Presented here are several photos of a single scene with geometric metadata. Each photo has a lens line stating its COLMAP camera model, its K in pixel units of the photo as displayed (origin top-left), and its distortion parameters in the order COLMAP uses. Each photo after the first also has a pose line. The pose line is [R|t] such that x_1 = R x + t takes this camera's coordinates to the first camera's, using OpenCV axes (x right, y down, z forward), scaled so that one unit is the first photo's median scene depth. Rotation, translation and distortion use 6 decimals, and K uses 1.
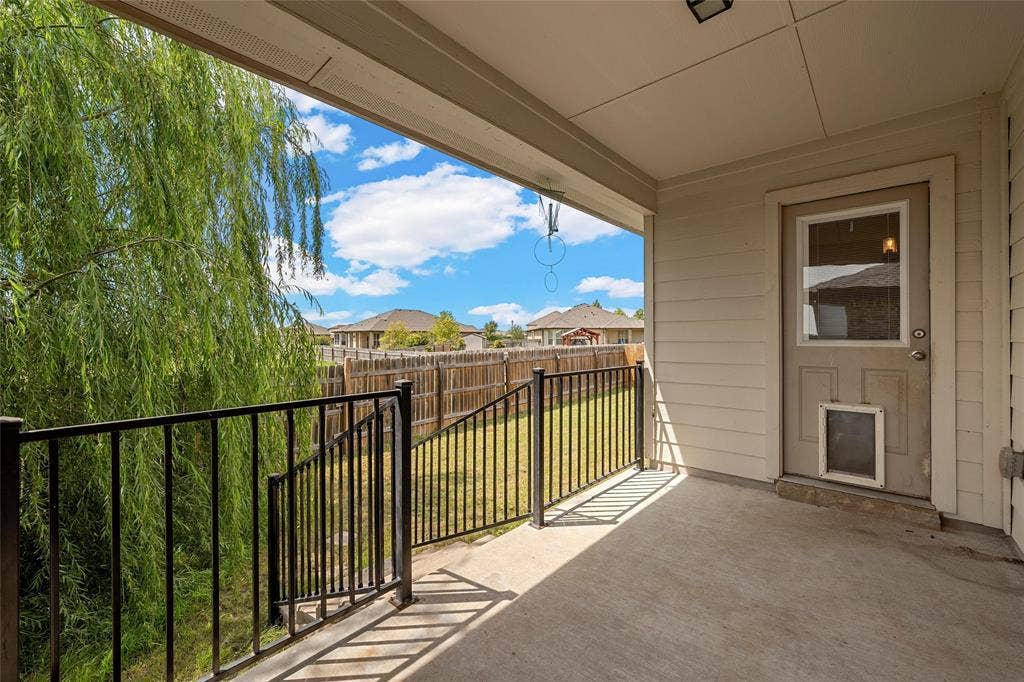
lens RADIAL K [[406.8, 0, 513.7], [0, 406.8, 340.1], [0, 0, 1]] dist [-0.000658, -0.000087]
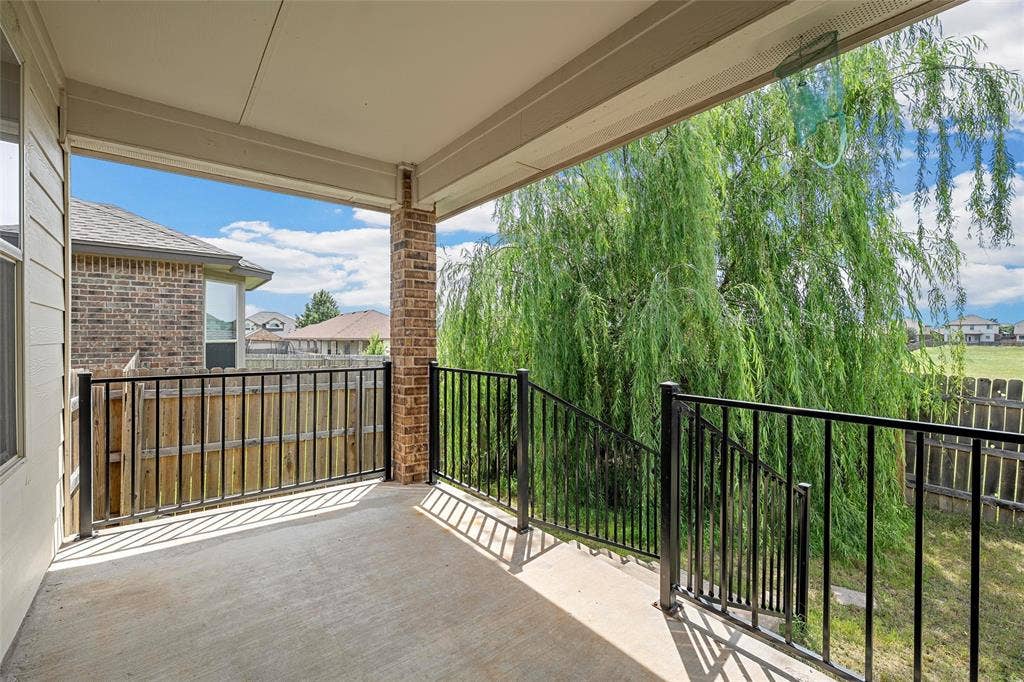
lens RADIAL K [[406.8, 0, 513.7], [0, 406.8, 340.1], [0, 0, 1]] dist [-0.000658, -0.000087]
pose [[-0.136404, 0.005614, -0.990637, 0.801587], [0.001428, 0.999984, 0.005471, -0.018619], [0.990652, -0.000669, -0.136410, 0.827384]]
